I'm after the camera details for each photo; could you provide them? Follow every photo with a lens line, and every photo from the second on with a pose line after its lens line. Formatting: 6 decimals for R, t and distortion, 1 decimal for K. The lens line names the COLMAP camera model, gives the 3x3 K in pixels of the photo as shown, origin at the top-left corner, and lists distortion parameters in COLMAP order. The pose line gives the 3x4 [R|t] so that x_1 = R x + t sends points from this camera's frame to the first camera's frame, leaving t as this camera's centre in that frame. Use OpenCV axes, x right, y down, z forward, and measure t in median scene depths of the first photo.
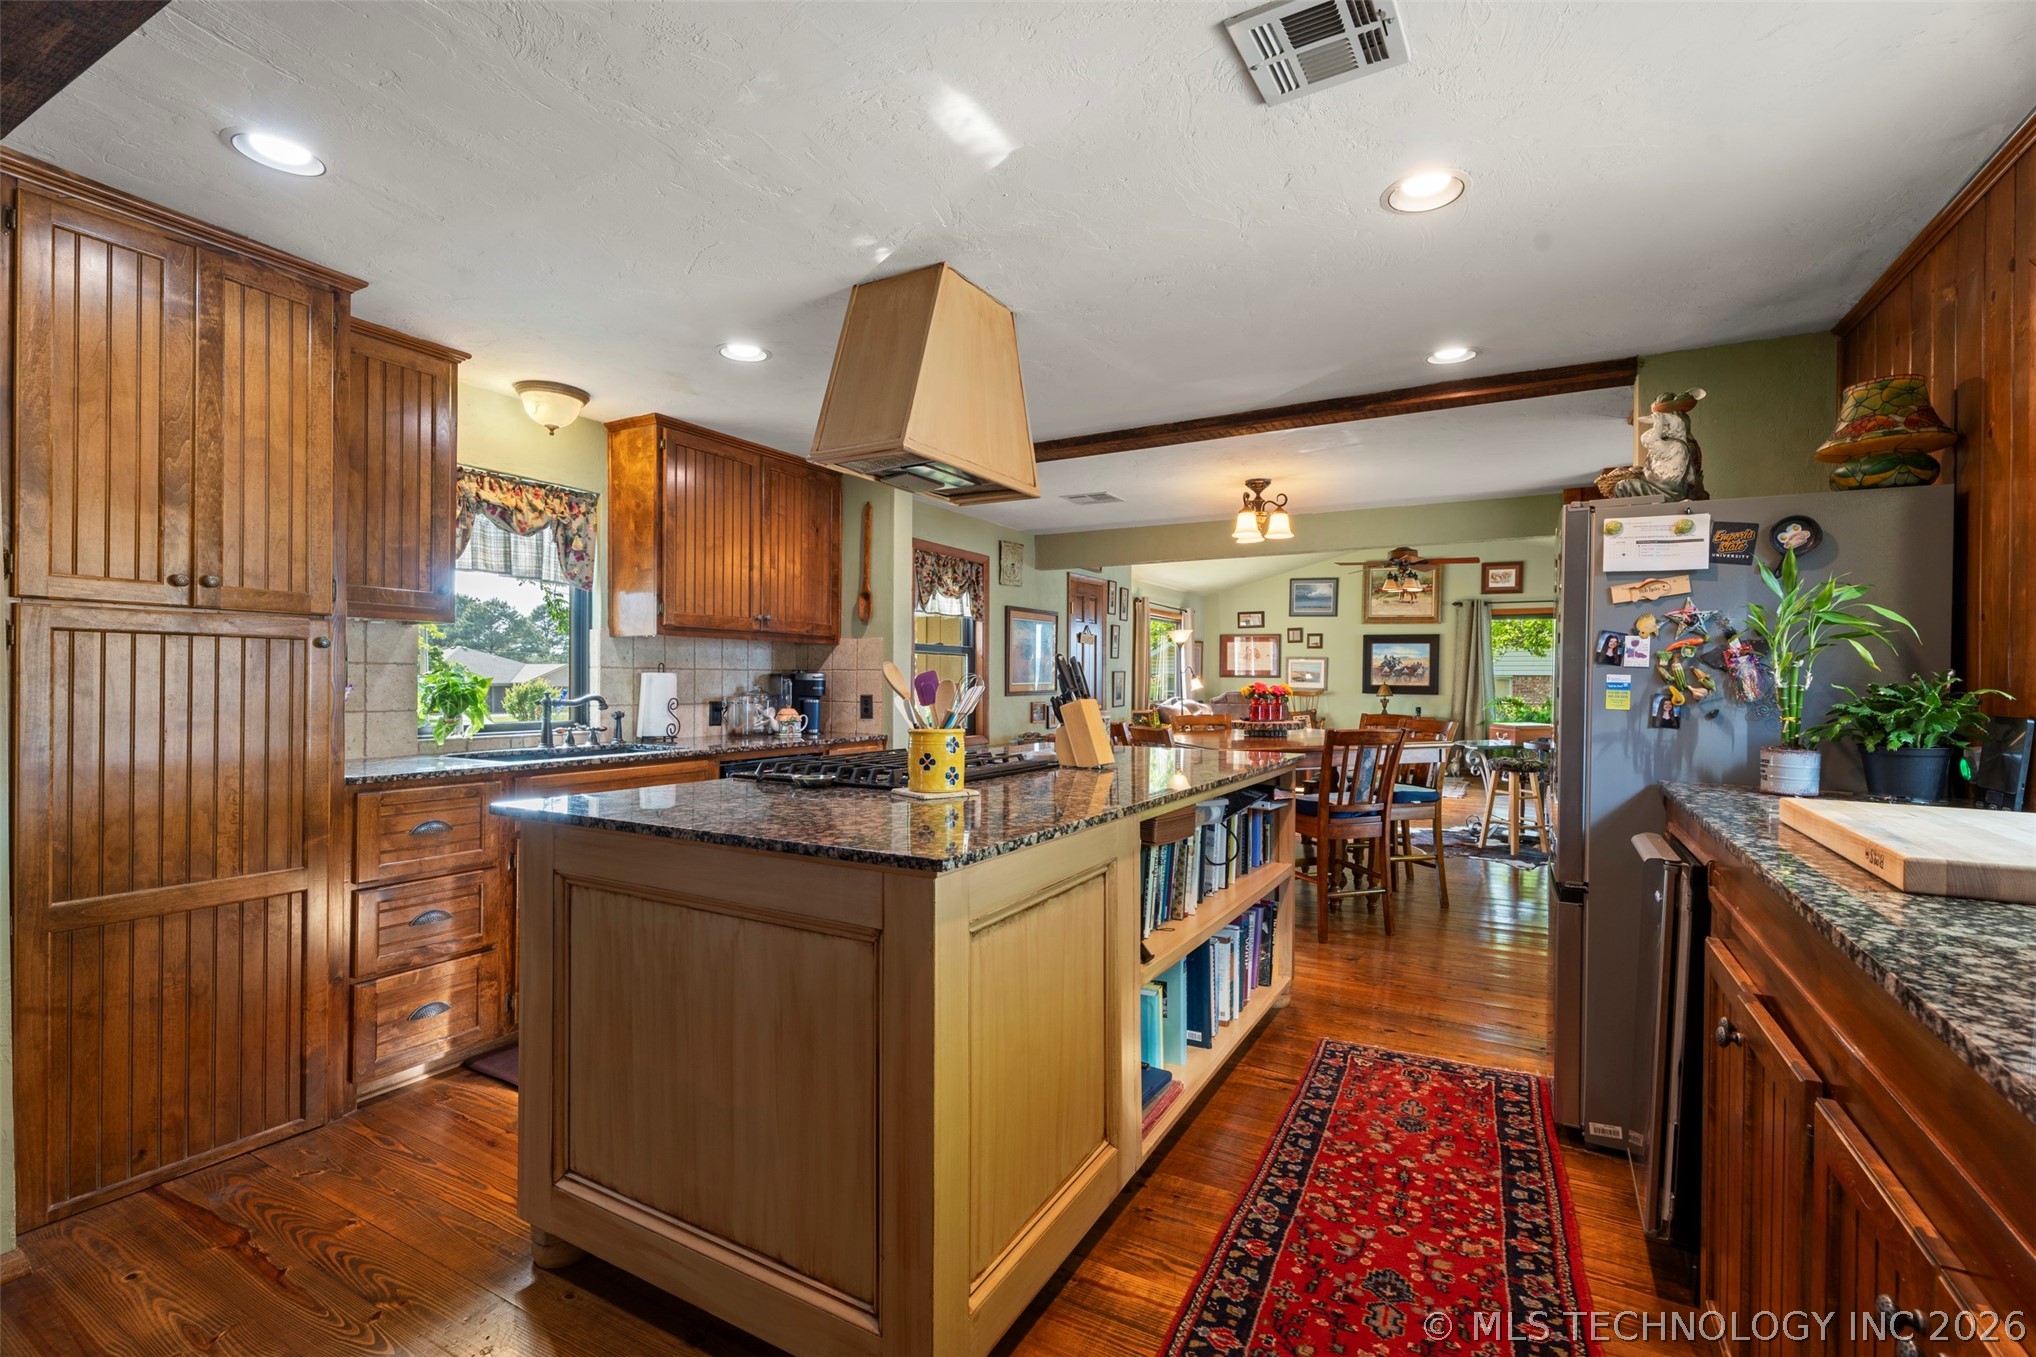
lens RADIAL K [[909.0, 0, 1024.2], [0, 909.0, 681.1], [0, 0, 1]] dist [0.003003, -0.001992]
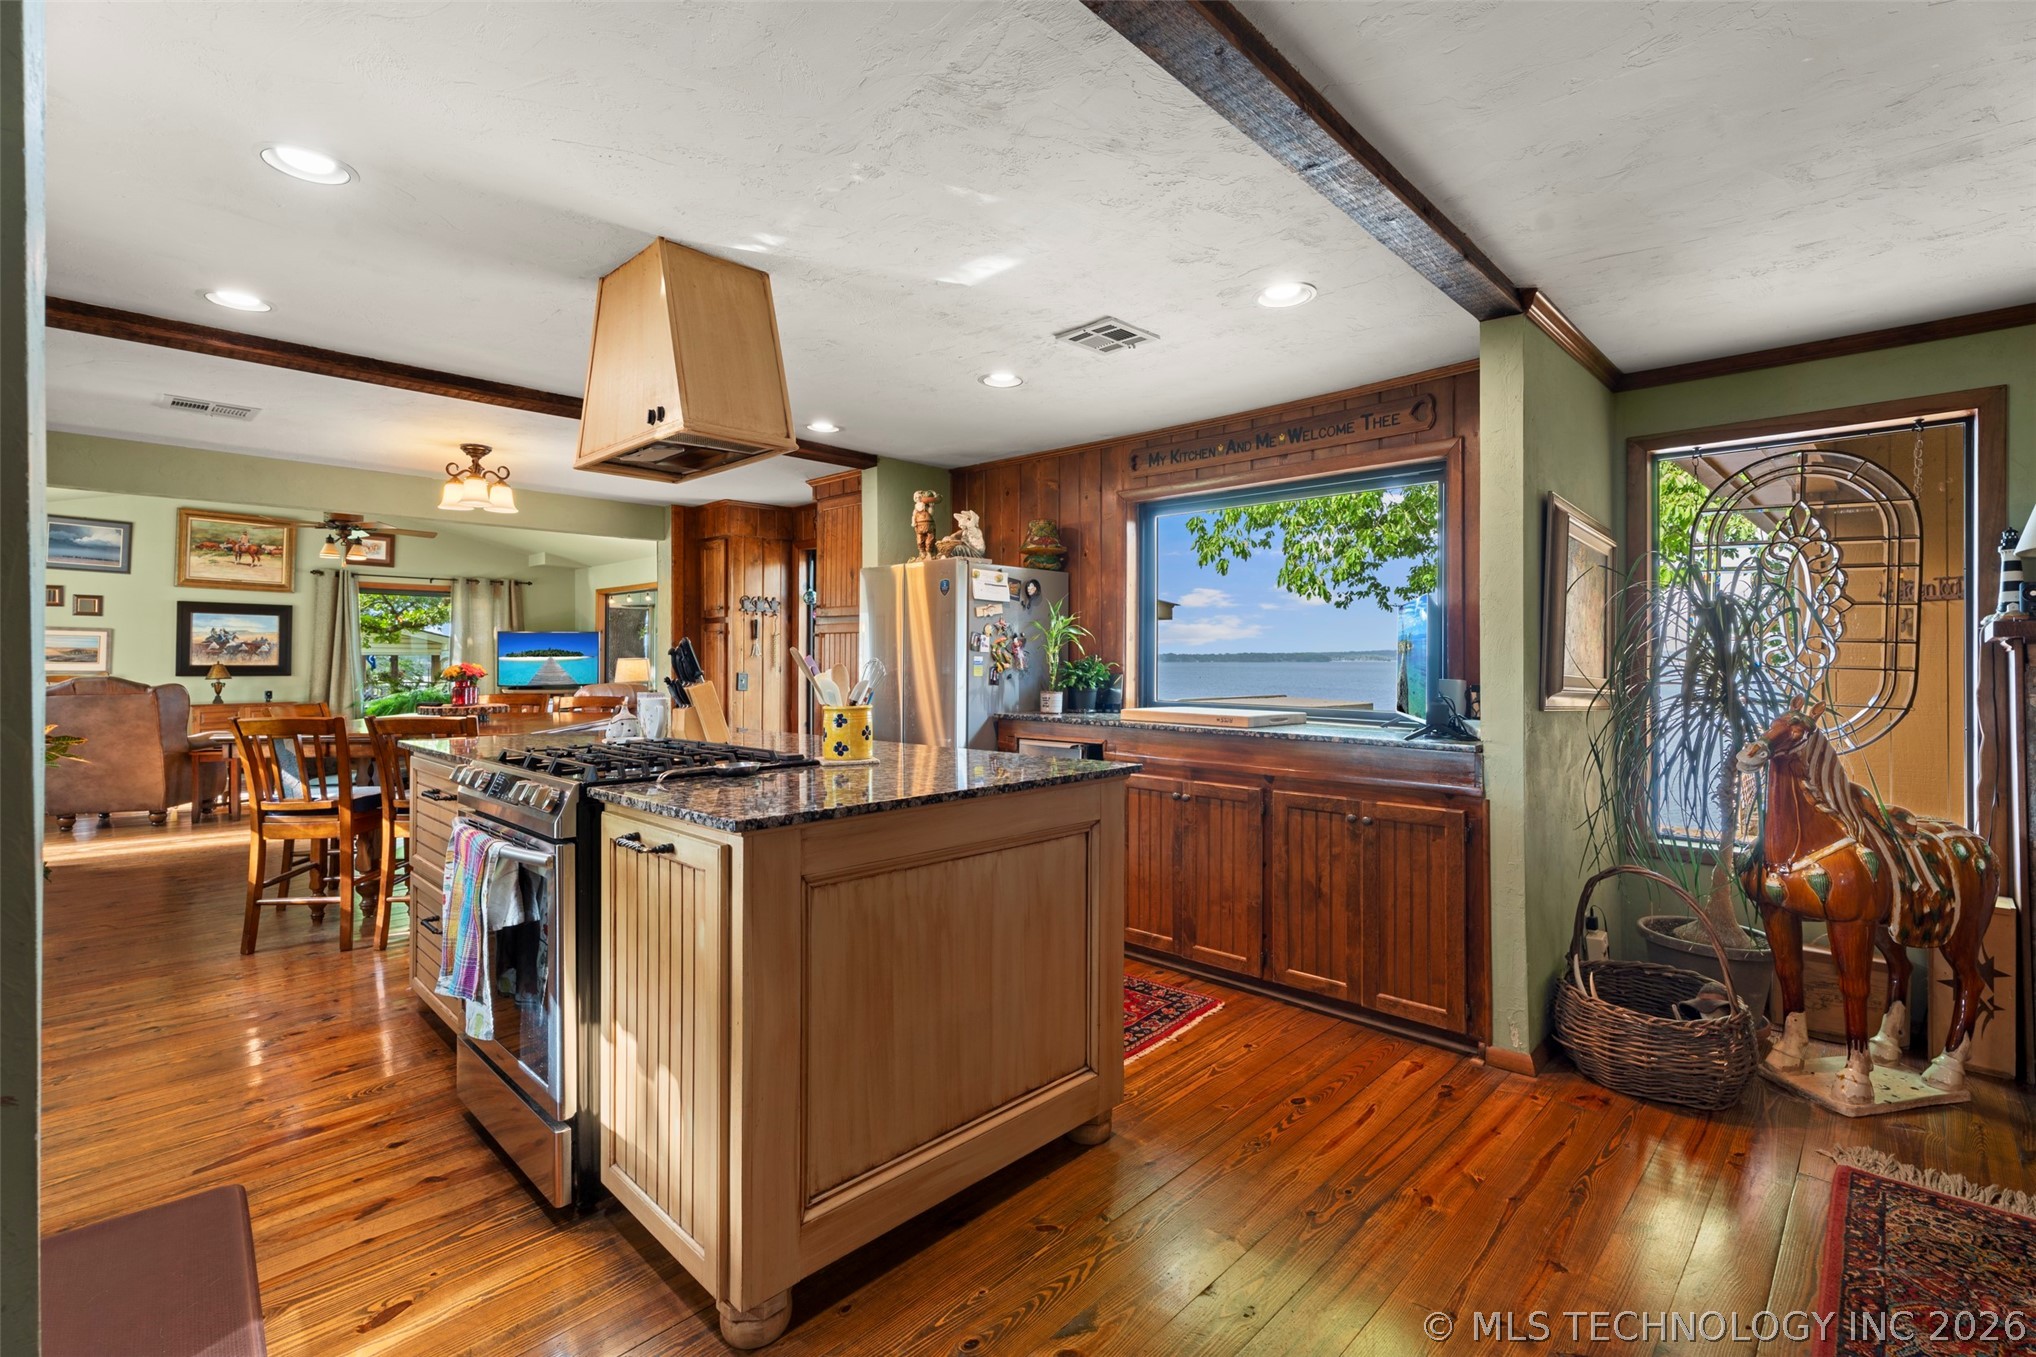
lens RADIAL K [[909.0, 0, 1059.2], [0, 909.0, 650.2], [0, 0, 1]] dist [0.003003, -0.001992]
pose [[0.237441, 0.003610, 0.971395, -0.211823], [0.003950, 0.999981, -0.004681, -0.002043], [-0.971394, 0.004949, 0.237423, 0.084489]]
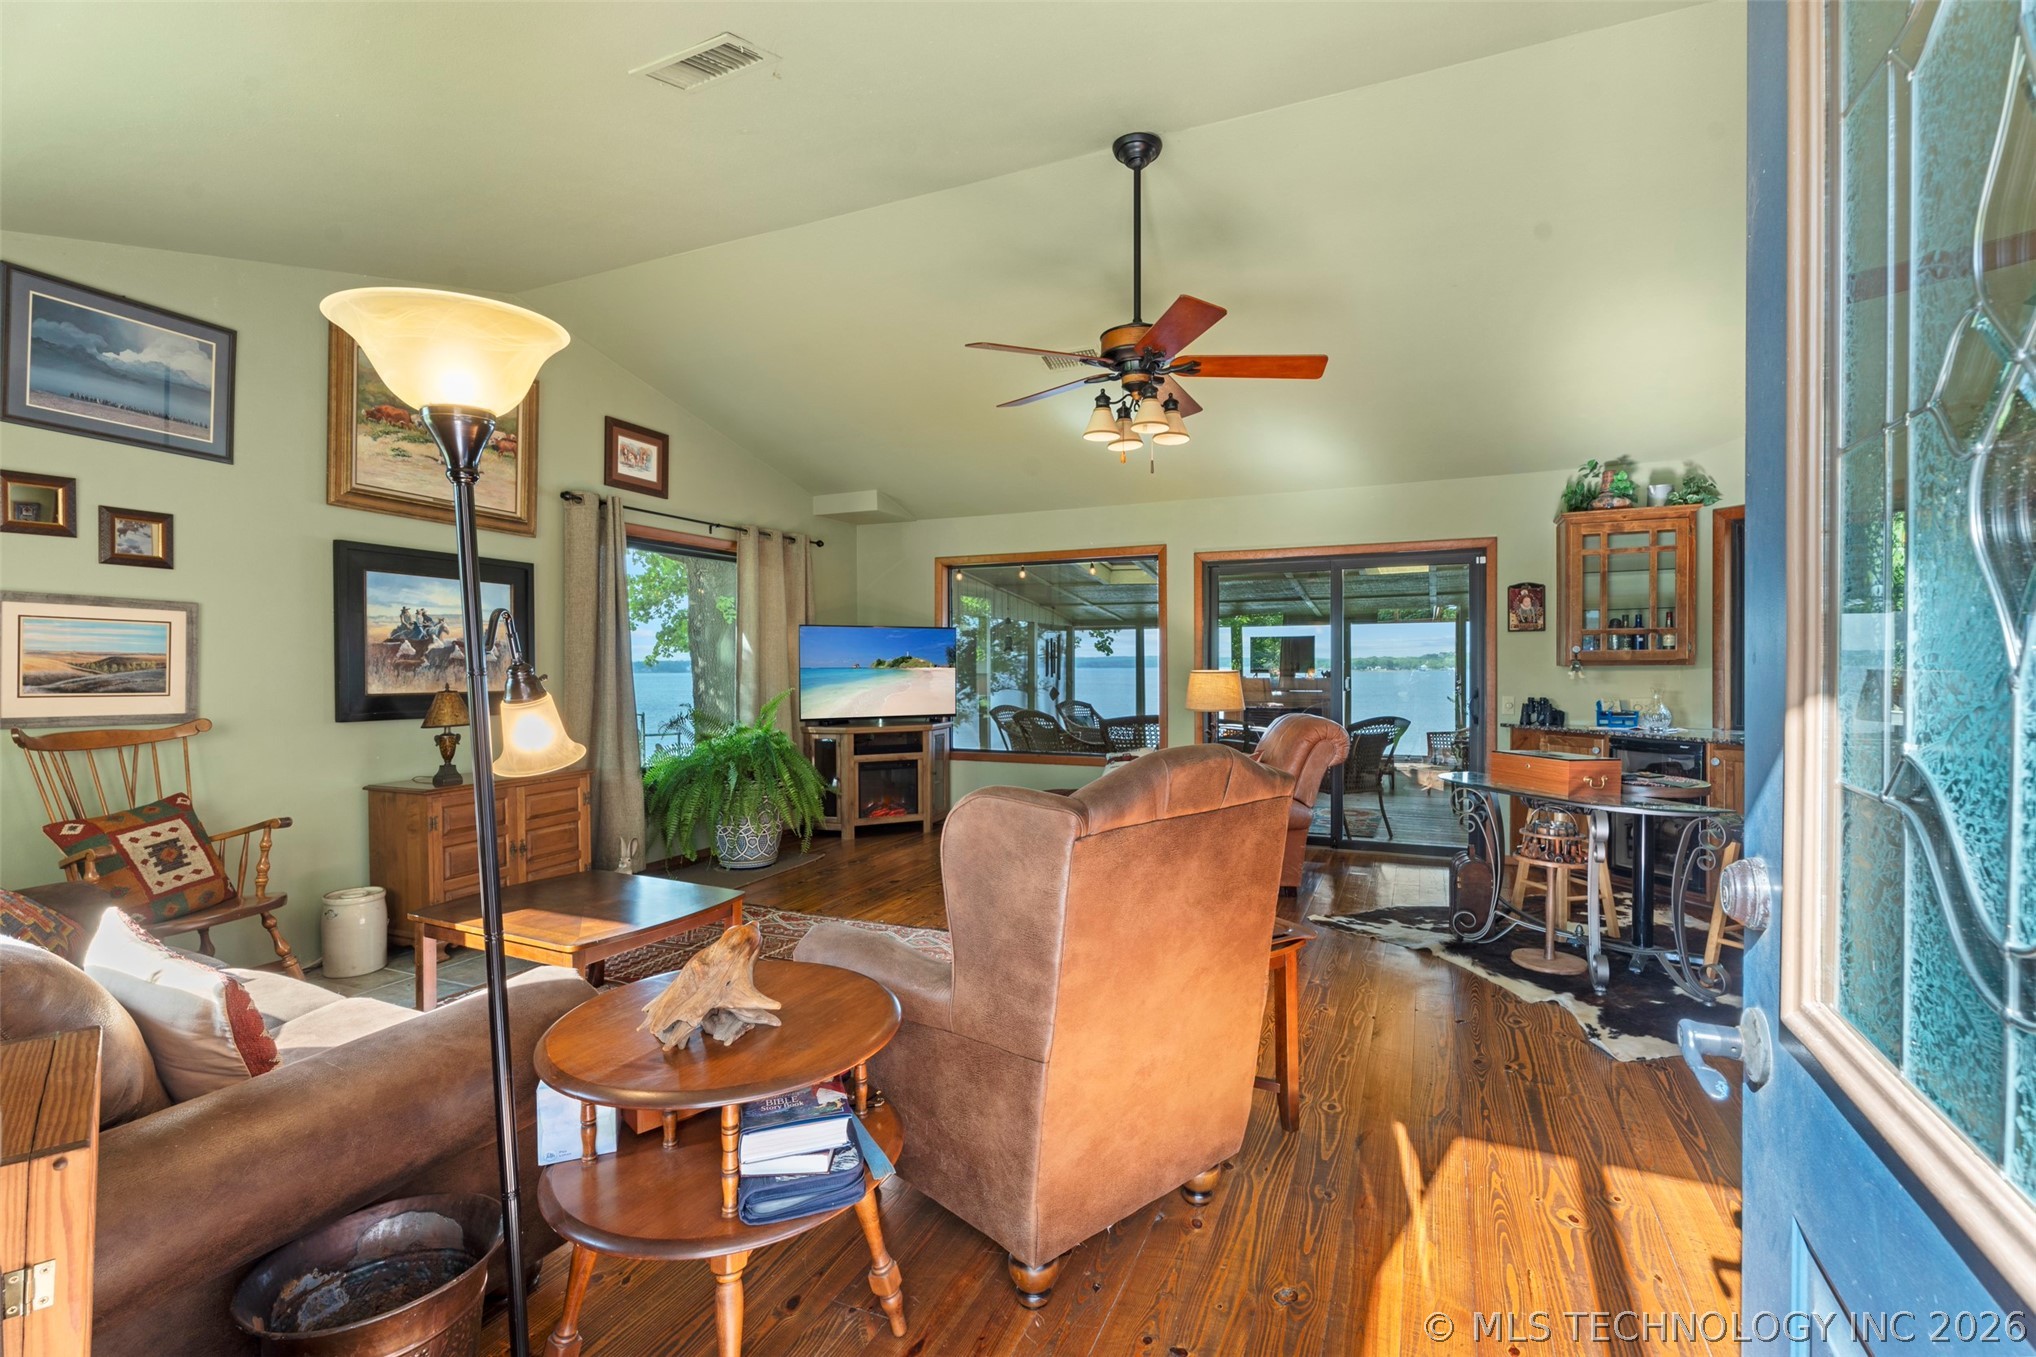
lens RADIAL K [[909.0, 0, 1037.8], [0, 909.0, 672.6], [0, 0, 1]] dist [0.003003, -0.001992]
pose [[-0.077901, -0.011325, 0.996897, 0.035013], [0.008009, 0.999896, 0.011985, -0.006087], [-0.996929, 0.008918, -0.077802, 0.807164]]
